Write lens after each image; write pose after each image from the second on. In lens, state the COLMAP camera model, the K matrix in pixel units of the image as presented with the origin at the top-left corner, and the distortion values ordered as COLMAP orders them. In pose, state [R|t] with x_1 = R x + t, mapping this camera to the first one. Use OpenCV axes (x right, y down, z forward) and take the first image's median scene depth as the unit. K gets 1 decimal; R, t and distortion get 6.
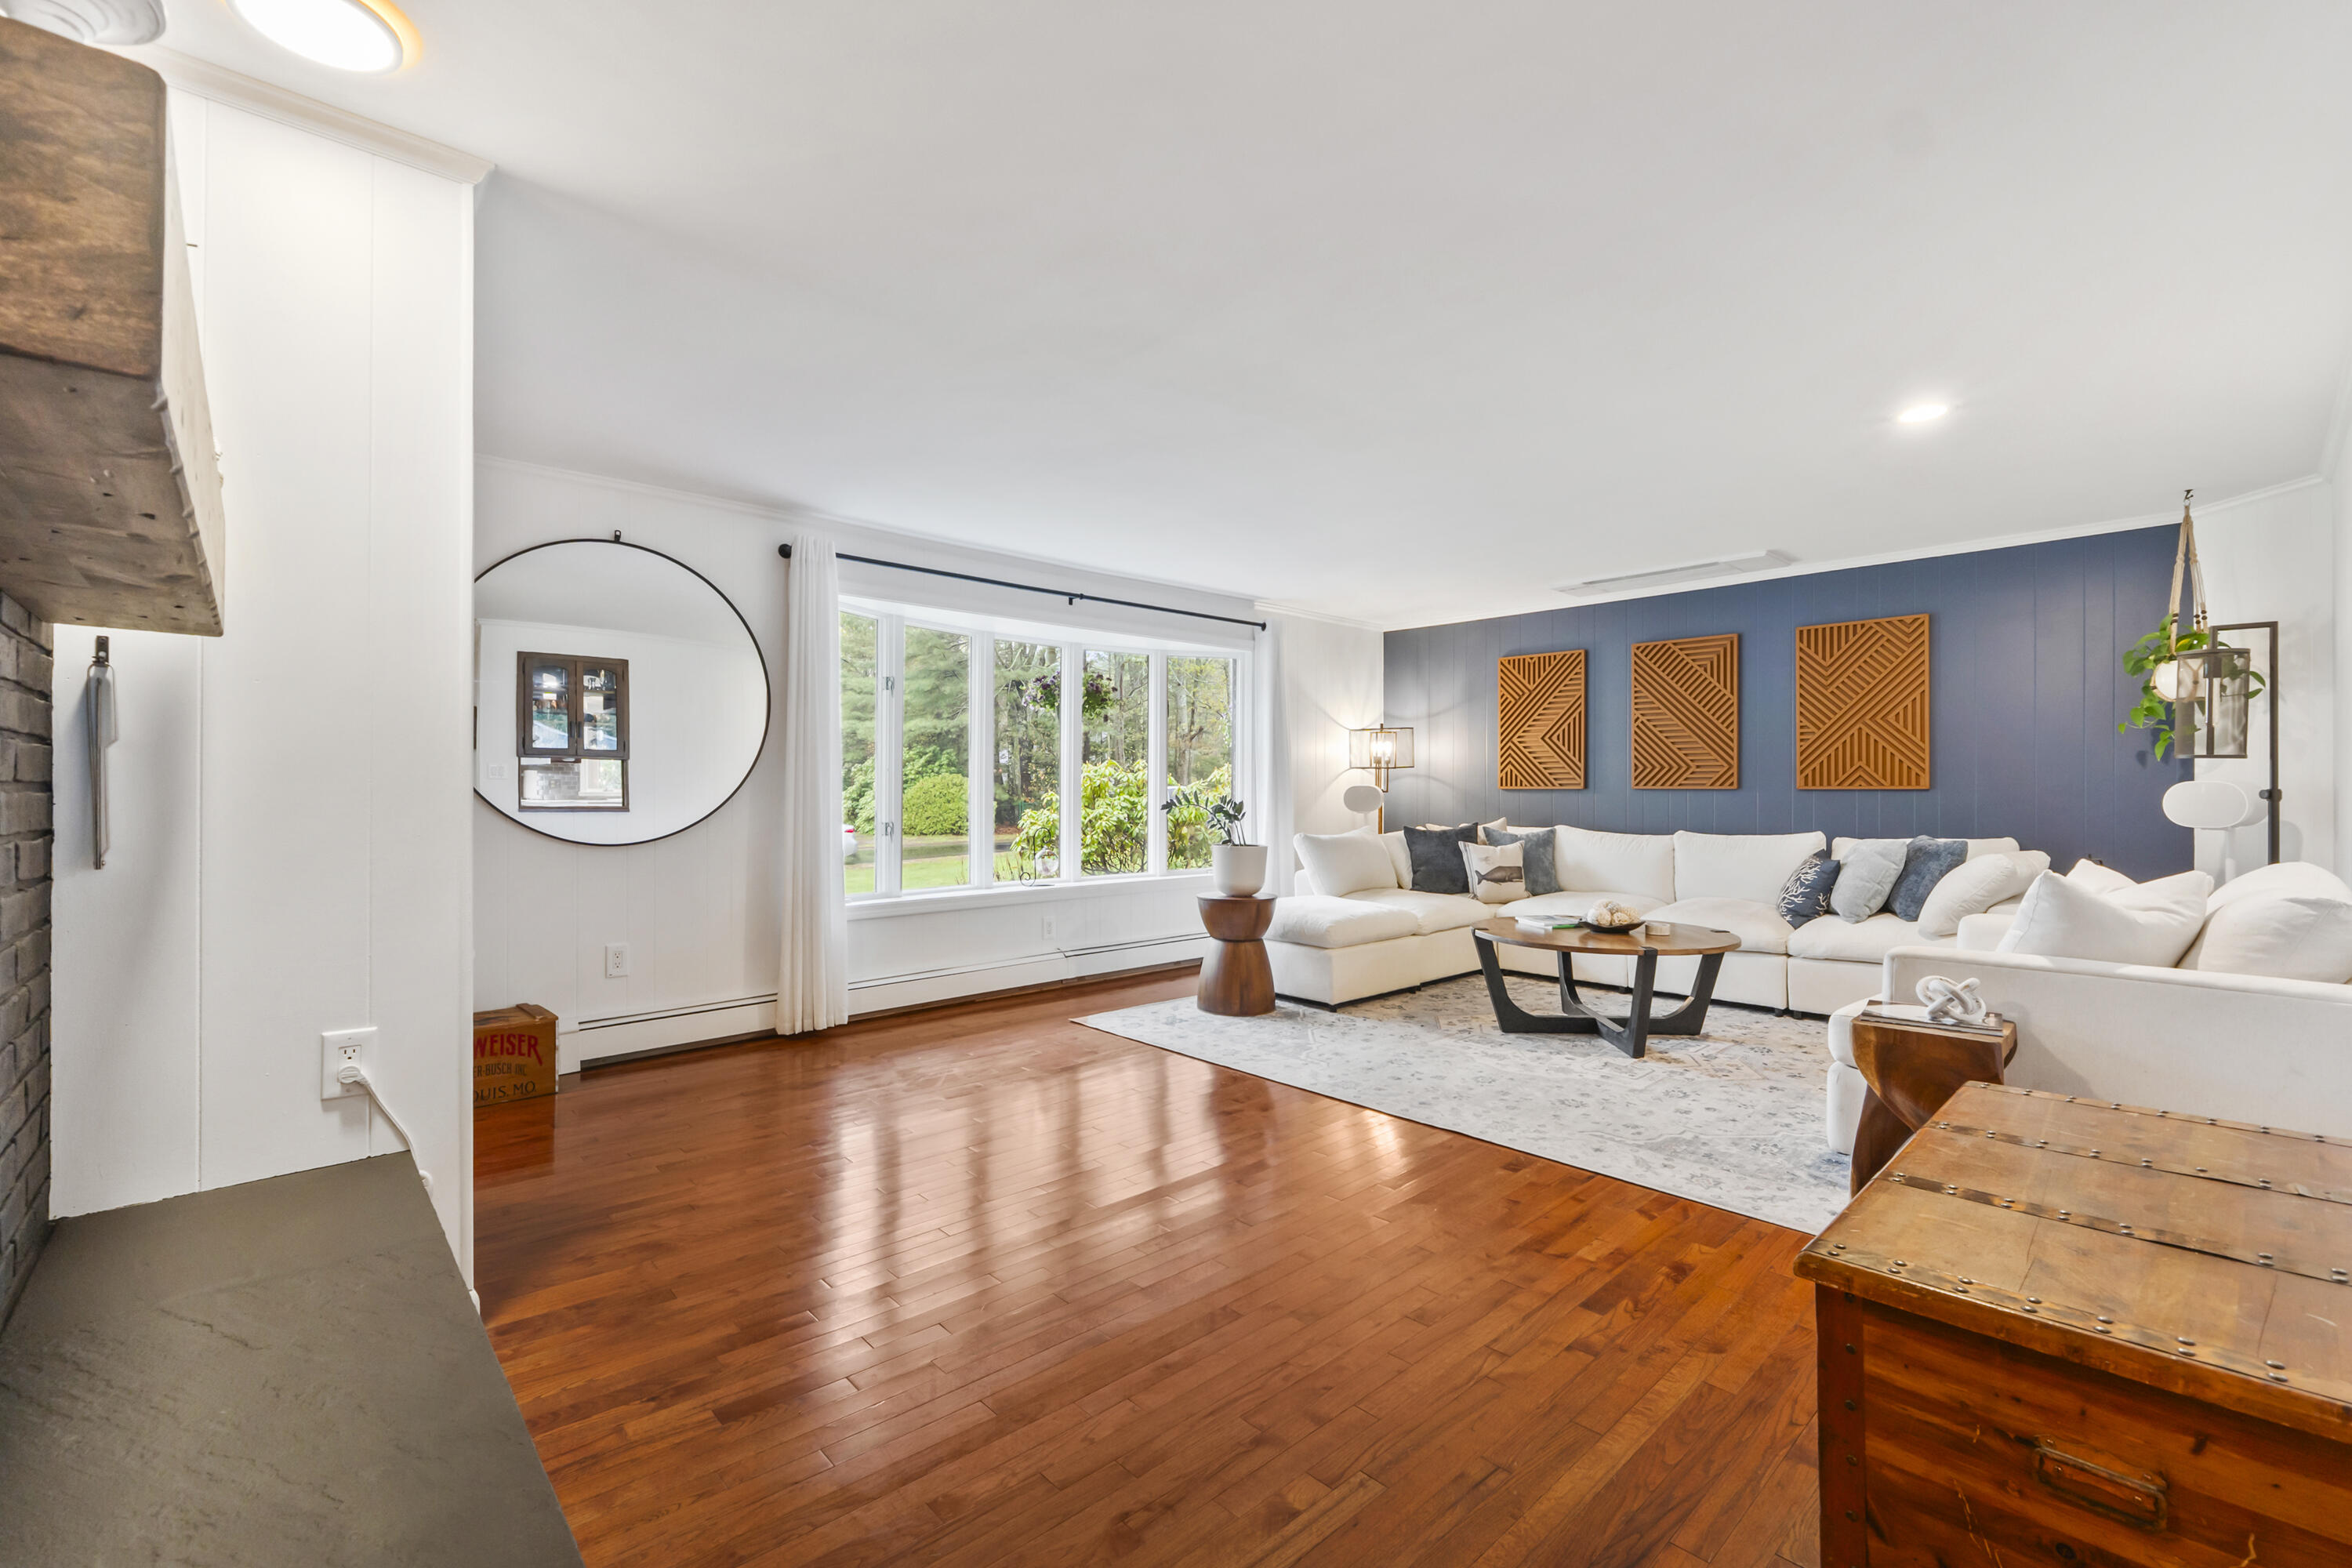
lens RADIAL K [[1006.1, 0, 1200.2], [0, 1006.1, 778.4], [0, 0, 1]] dist [-0.004955, -0.000079]
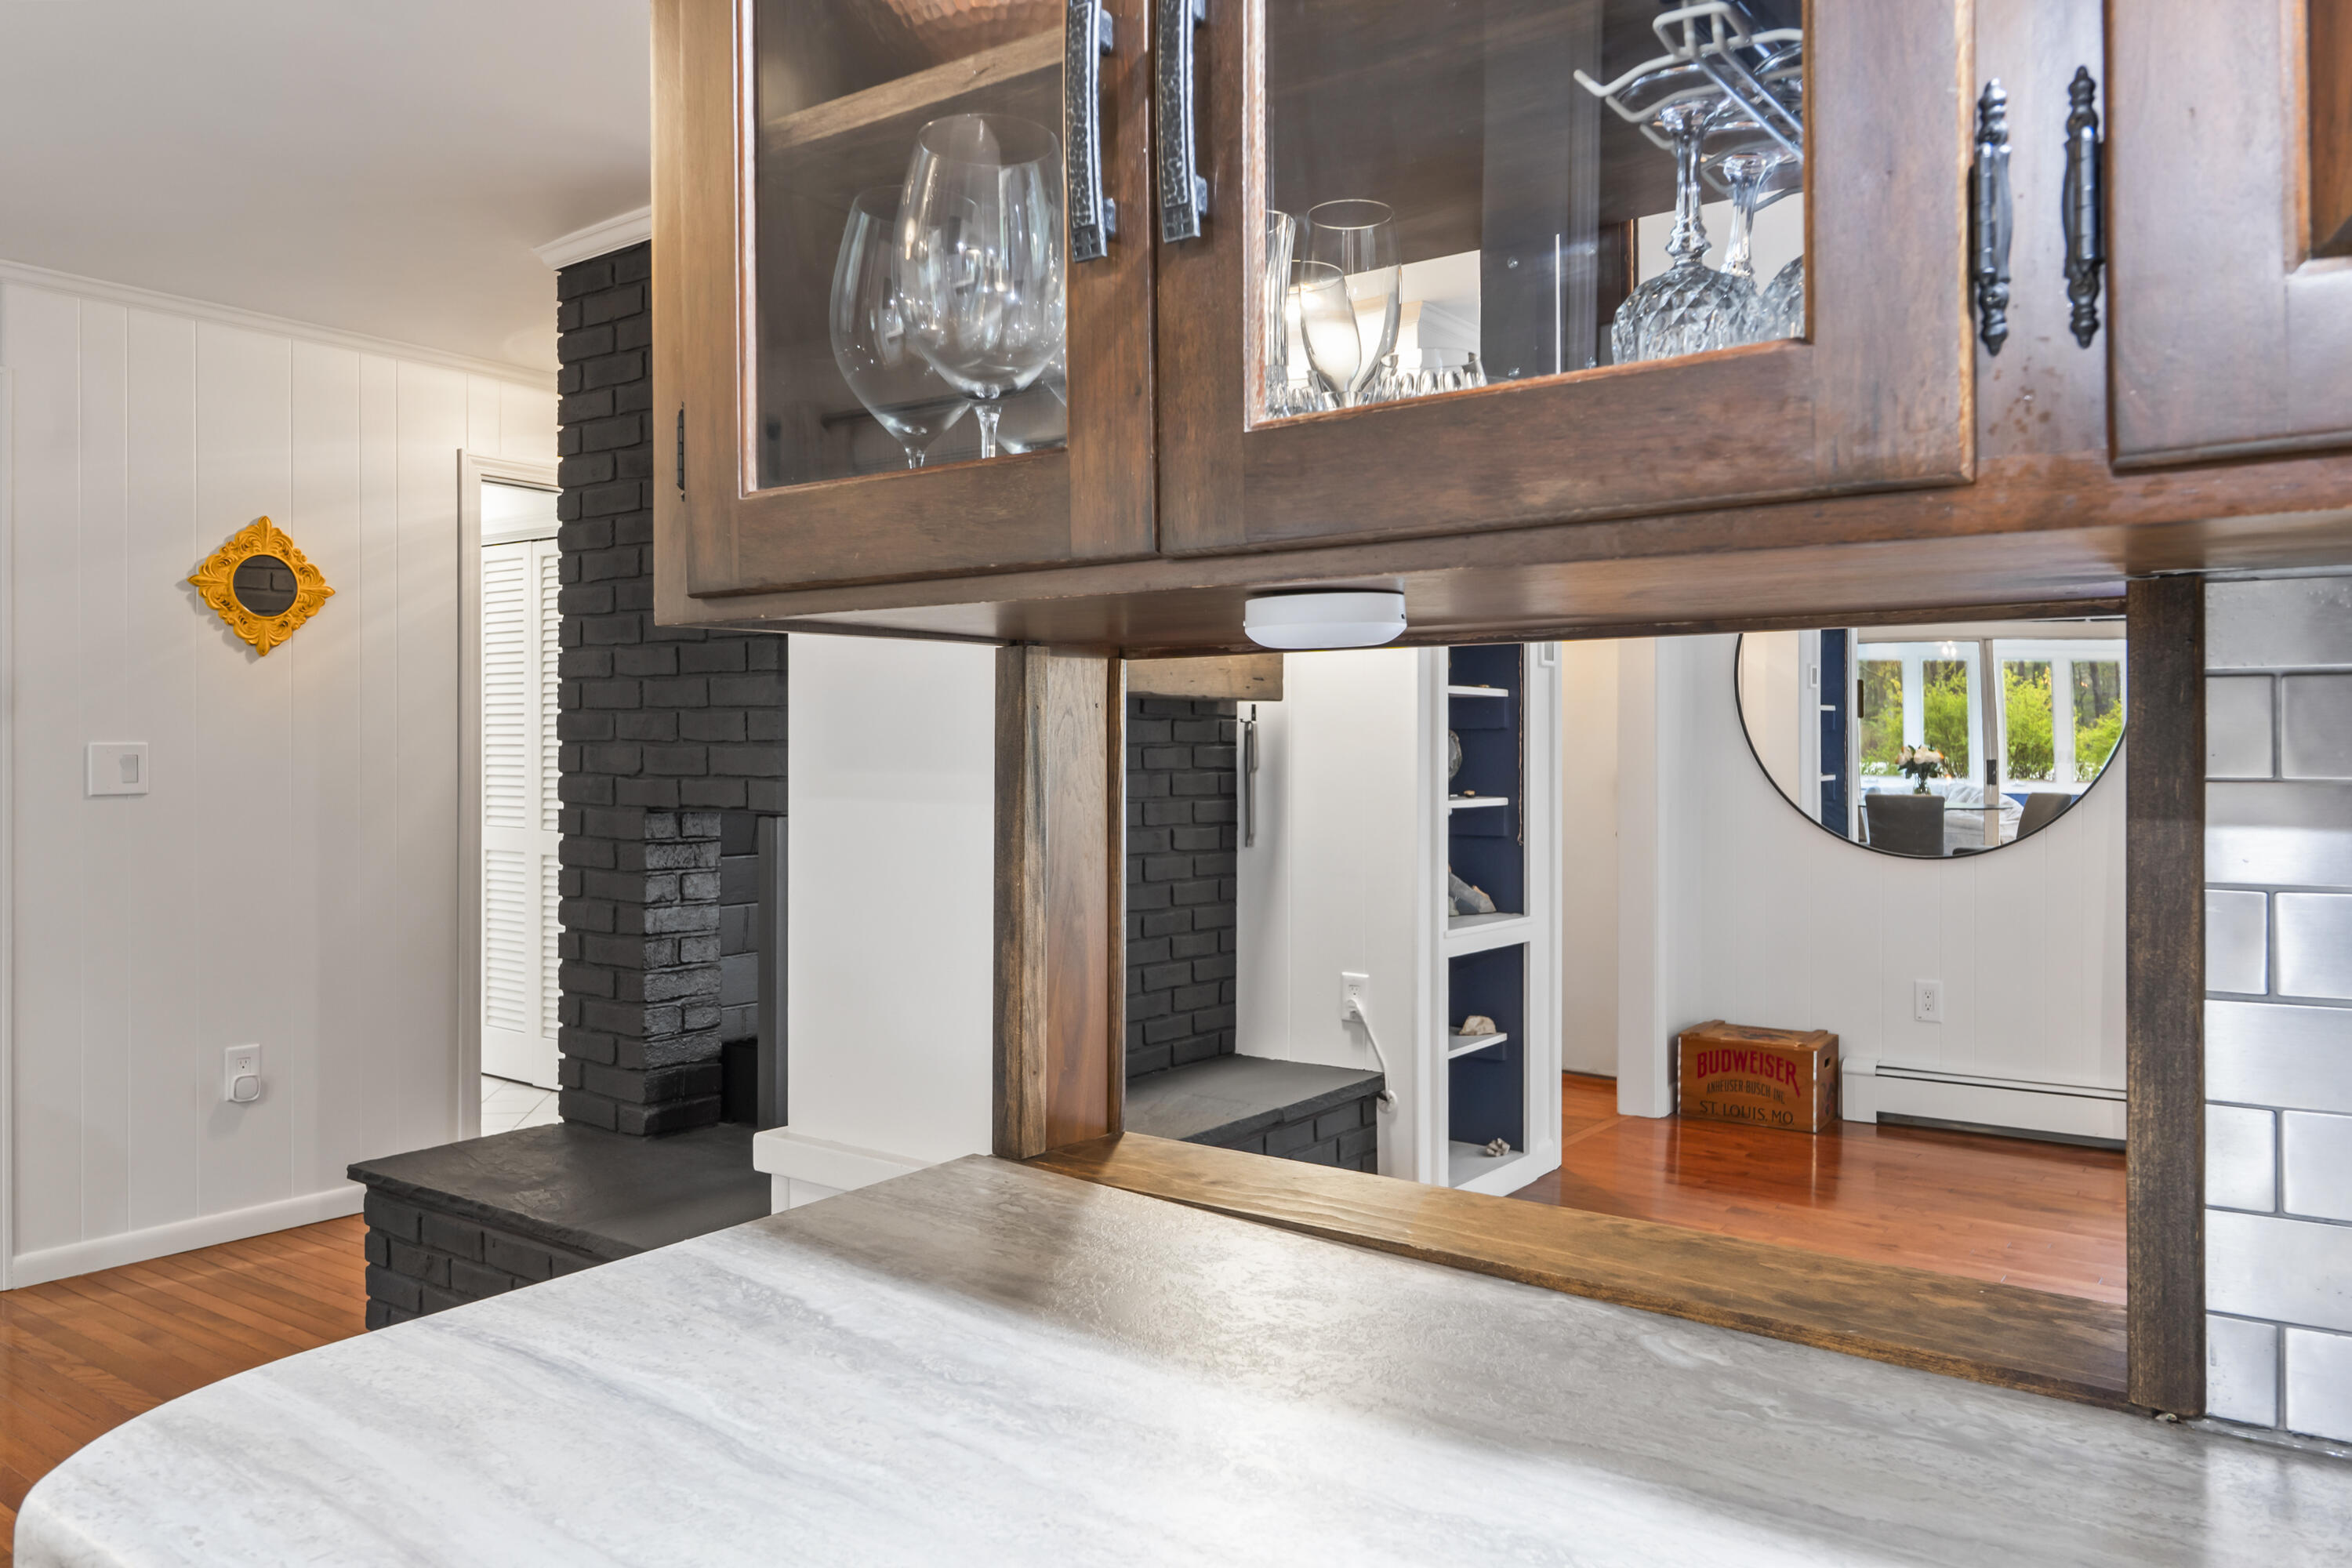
lens RADIAL K [[1668.7, 0, 1175.6], [0, 1668.7, 773.0], [0, 0, 1]] dist [0.006361, 0.000571]
pose [[0.189887, 0.010853, -0.981746, 0.510224], [0.010023, 0.999865, 0.012992, -0.022068], [0.981755, -0.012307, 0.189752, 0.120820]]
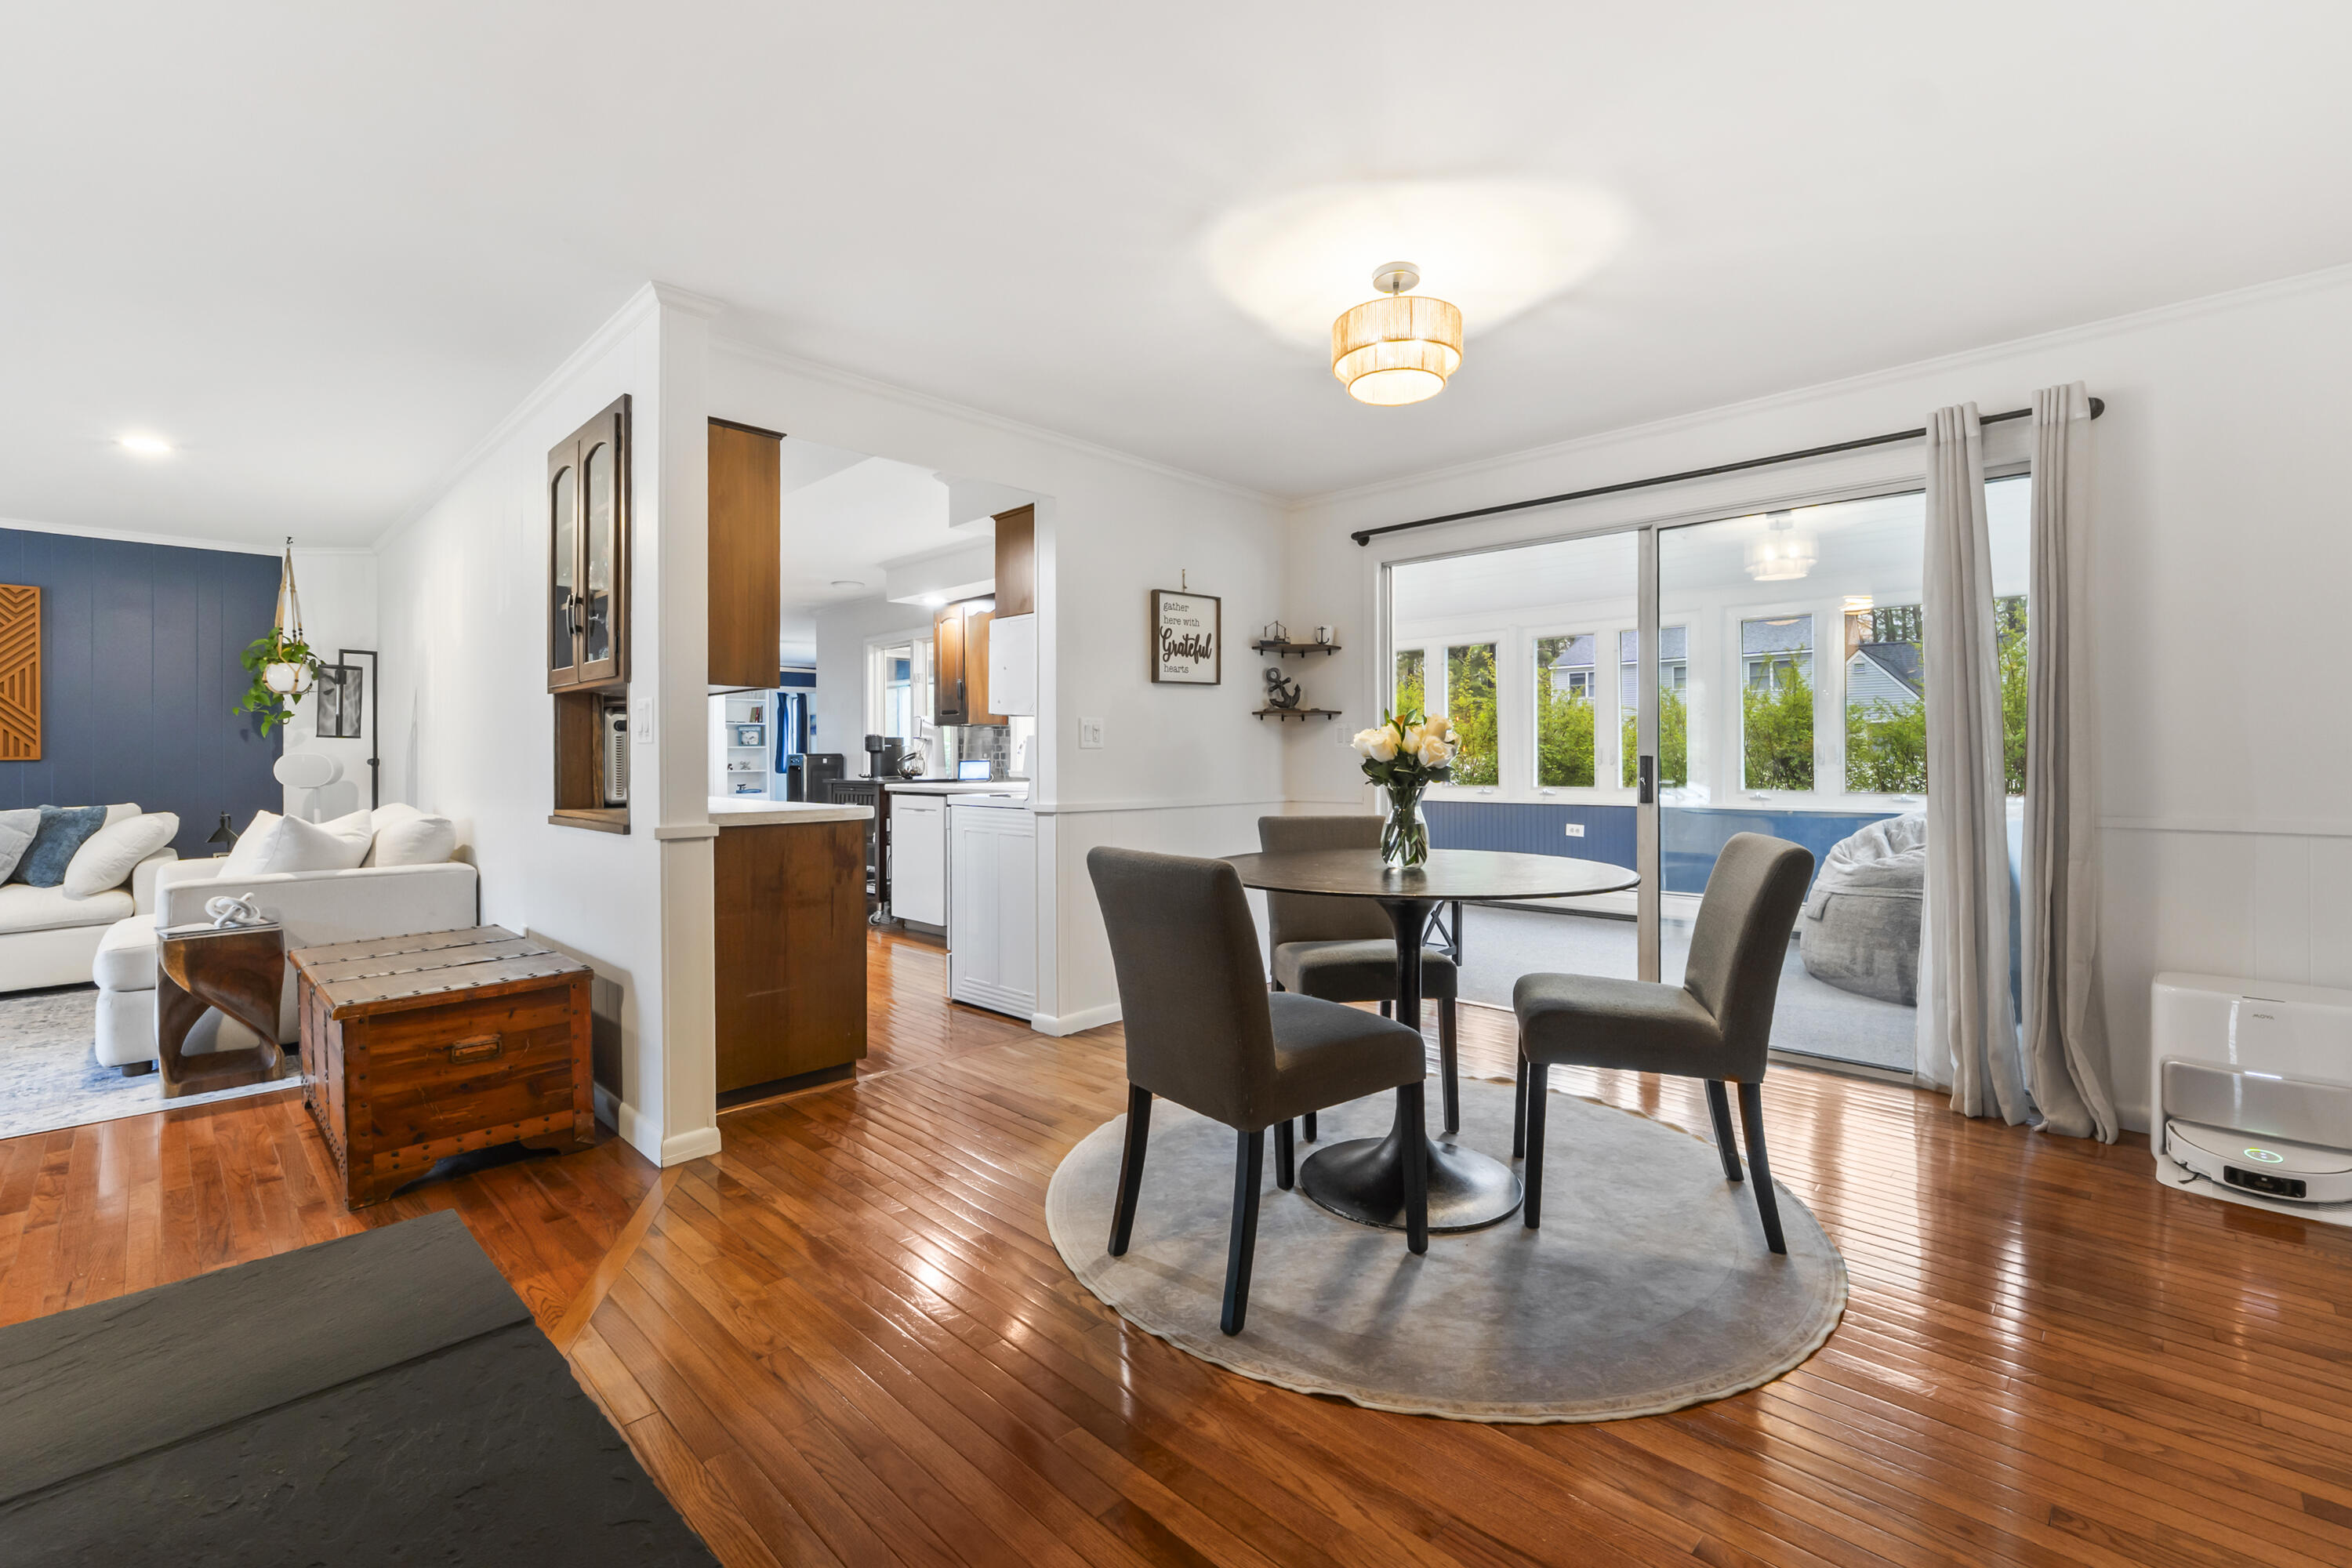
lens RADIAL K [[1006.1, 0, 1173.6], [0, 1006.1, 760.9], [0, 0, 1]] dist [-0.004955, -0.000079]
pose [[-0.027701, -0.006056, 0.999598, -0.331478], [-0.005644, 0.999967, 0.005902, -0.001043], [-0.999600, -0.005478, -0.027734, -0.127329]]
